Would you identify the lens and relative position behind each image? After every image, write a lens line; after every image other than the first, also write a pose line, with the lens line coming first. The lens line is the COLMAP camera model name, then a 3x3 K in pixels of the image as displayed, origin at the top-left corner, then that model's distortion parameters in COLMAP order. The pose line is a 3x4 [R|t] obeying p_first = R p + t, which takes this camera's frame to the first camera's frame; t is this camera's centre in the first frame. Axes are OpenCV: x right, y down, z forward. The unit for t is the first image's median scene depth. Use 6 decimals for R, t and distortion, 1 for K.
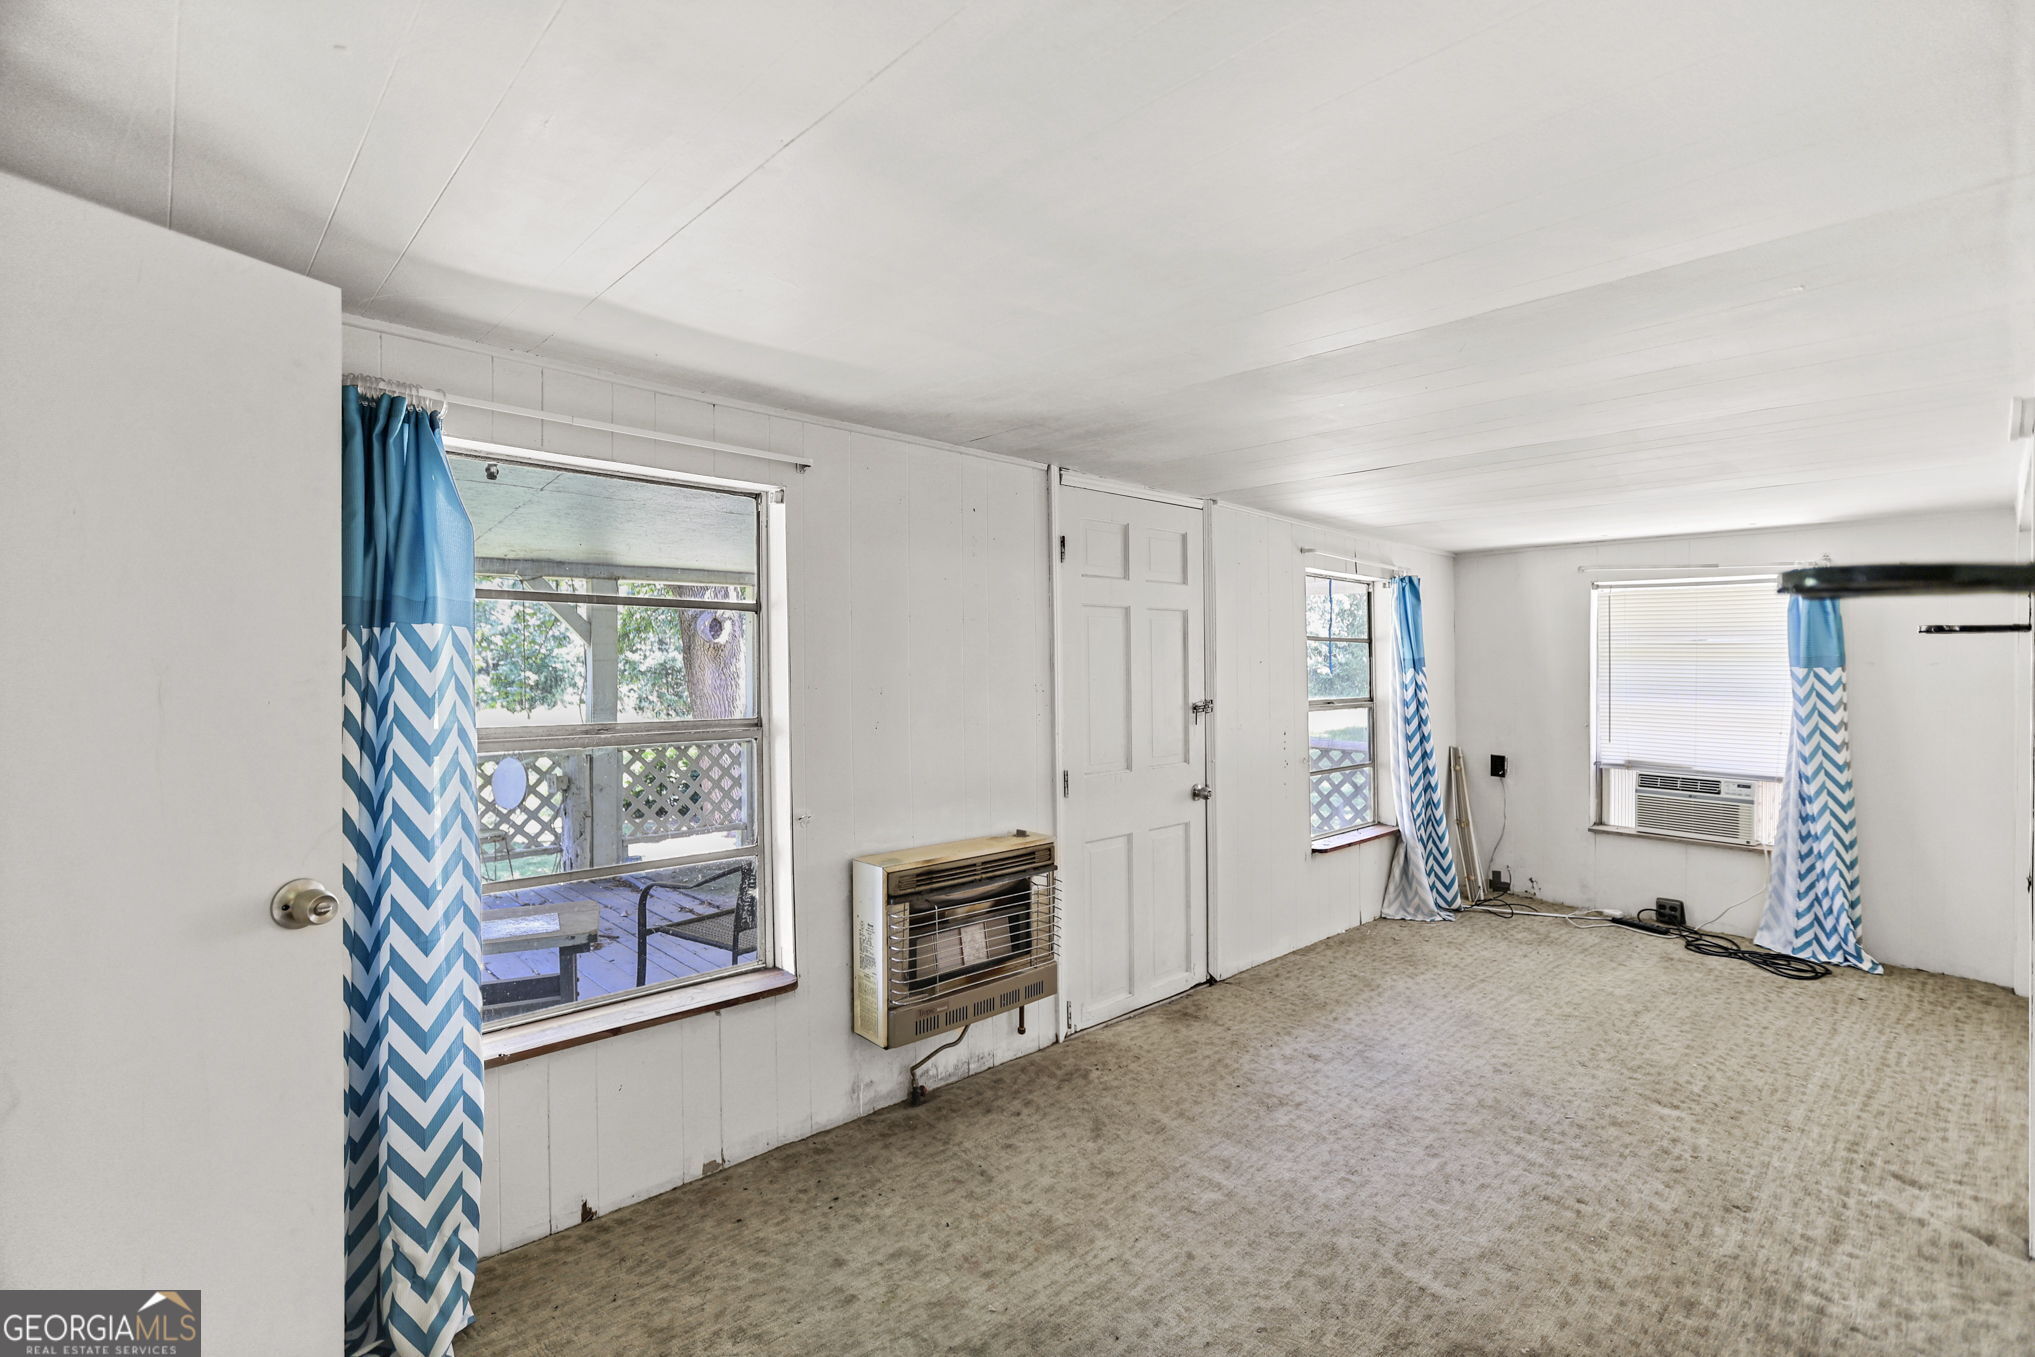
lens RADIAL K [[905.2, 0, 1015.4], [0, 905.2, 625.9], [0, 0, 1]] dist [0.000748, 0.000424]
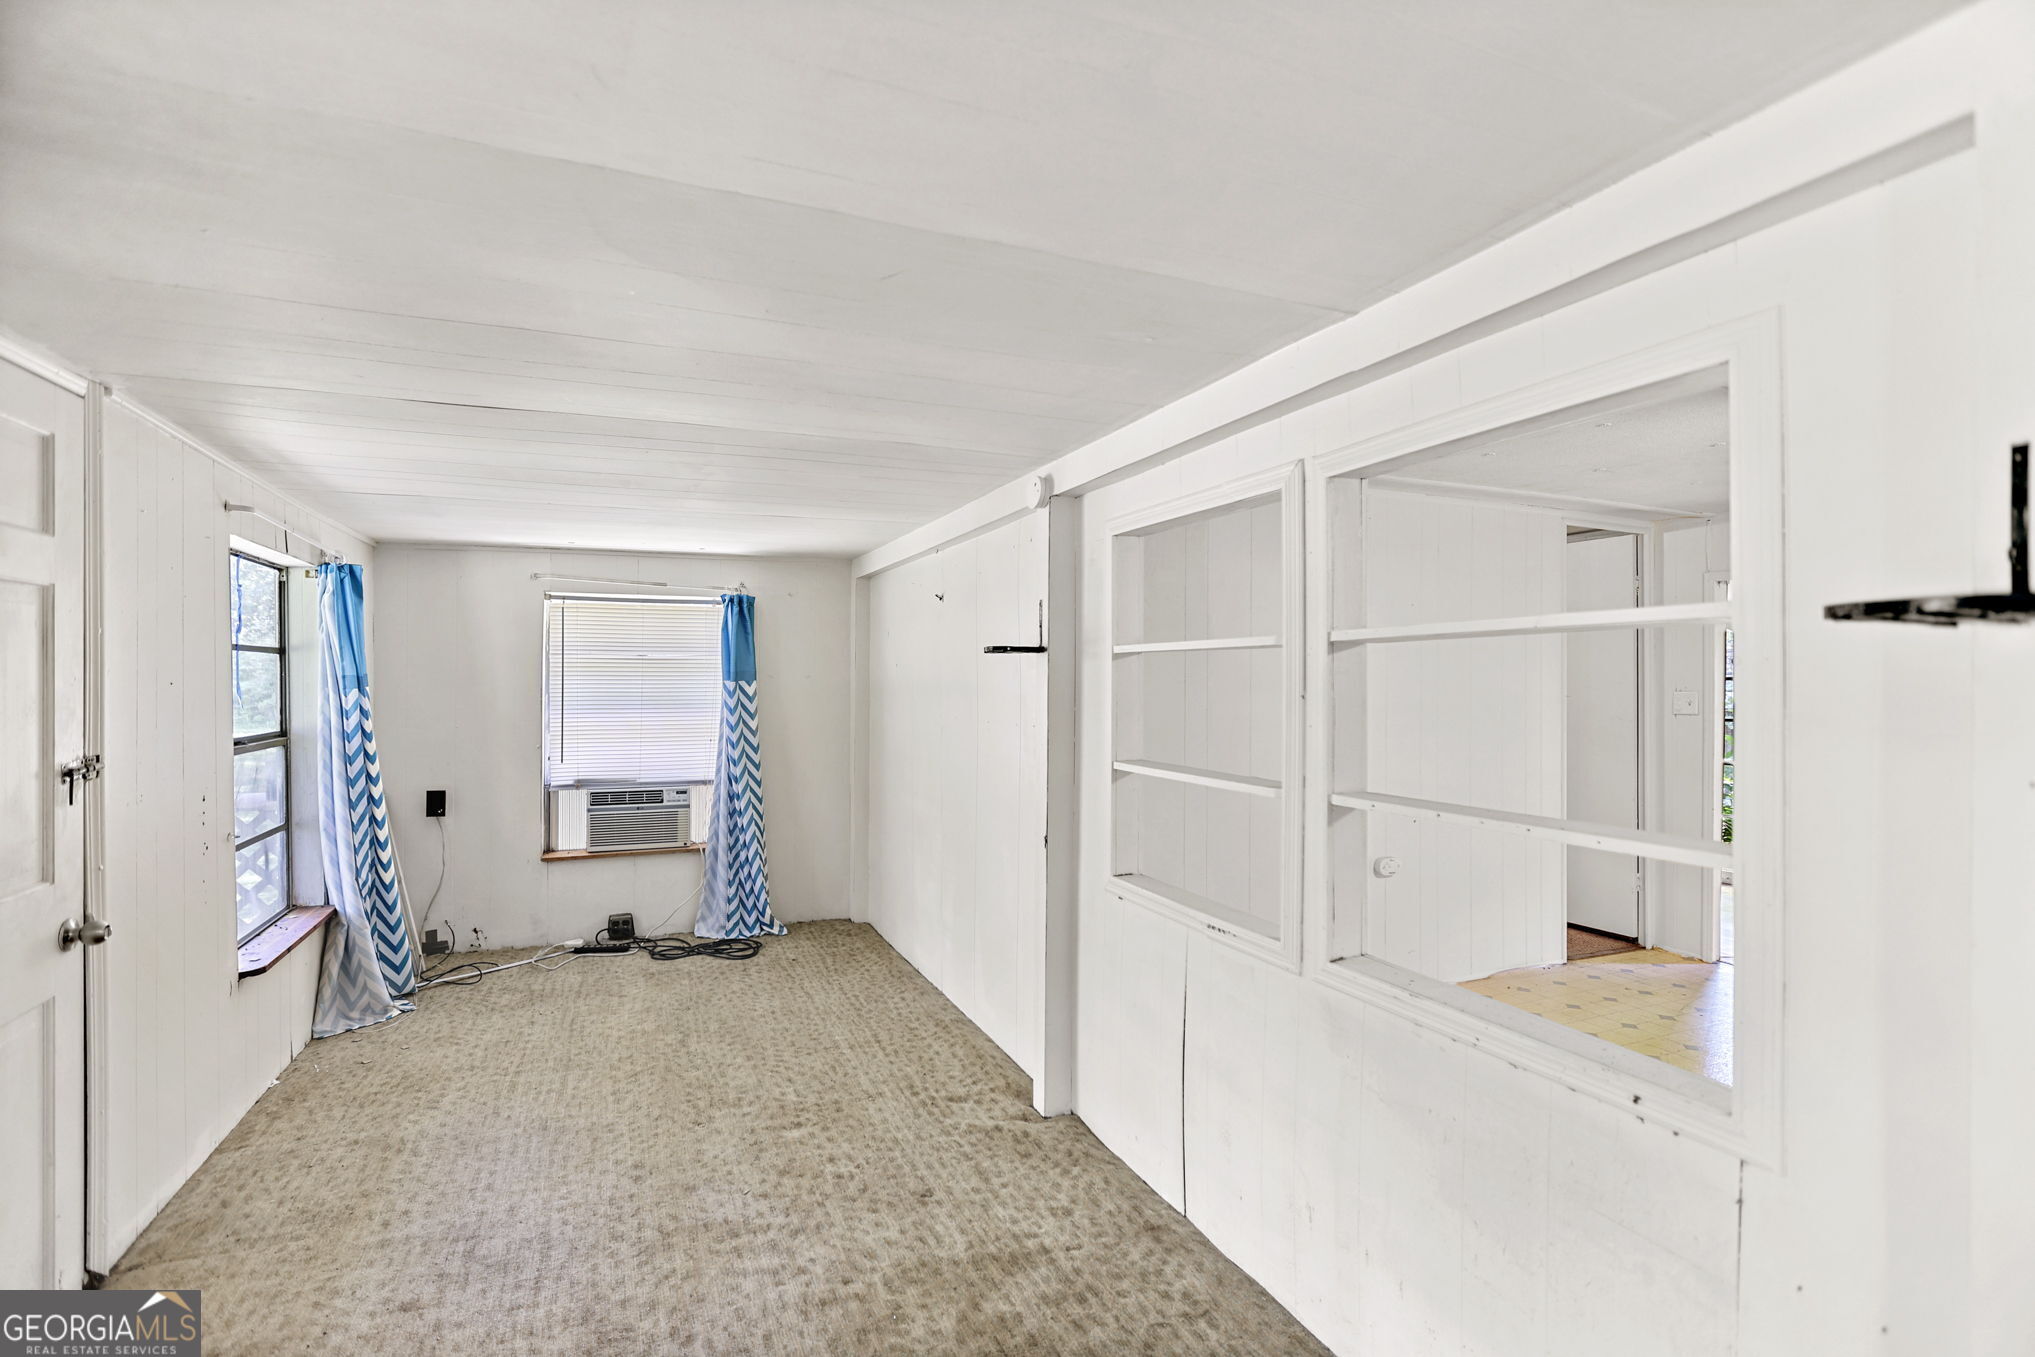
lens RADIAL K [[924.3, 0, 1018.6], [0, 924.3, 641.4], [0, 0, 1]] dist [-0.049160, 0.024065]
pose [[0.349201, 0.027330, 0.936649, -0.083838], [-0.028162, 0.999429, -0.018663, 0.007880], [-0.936625, -0.019861, 0.349771, 0.265101]]
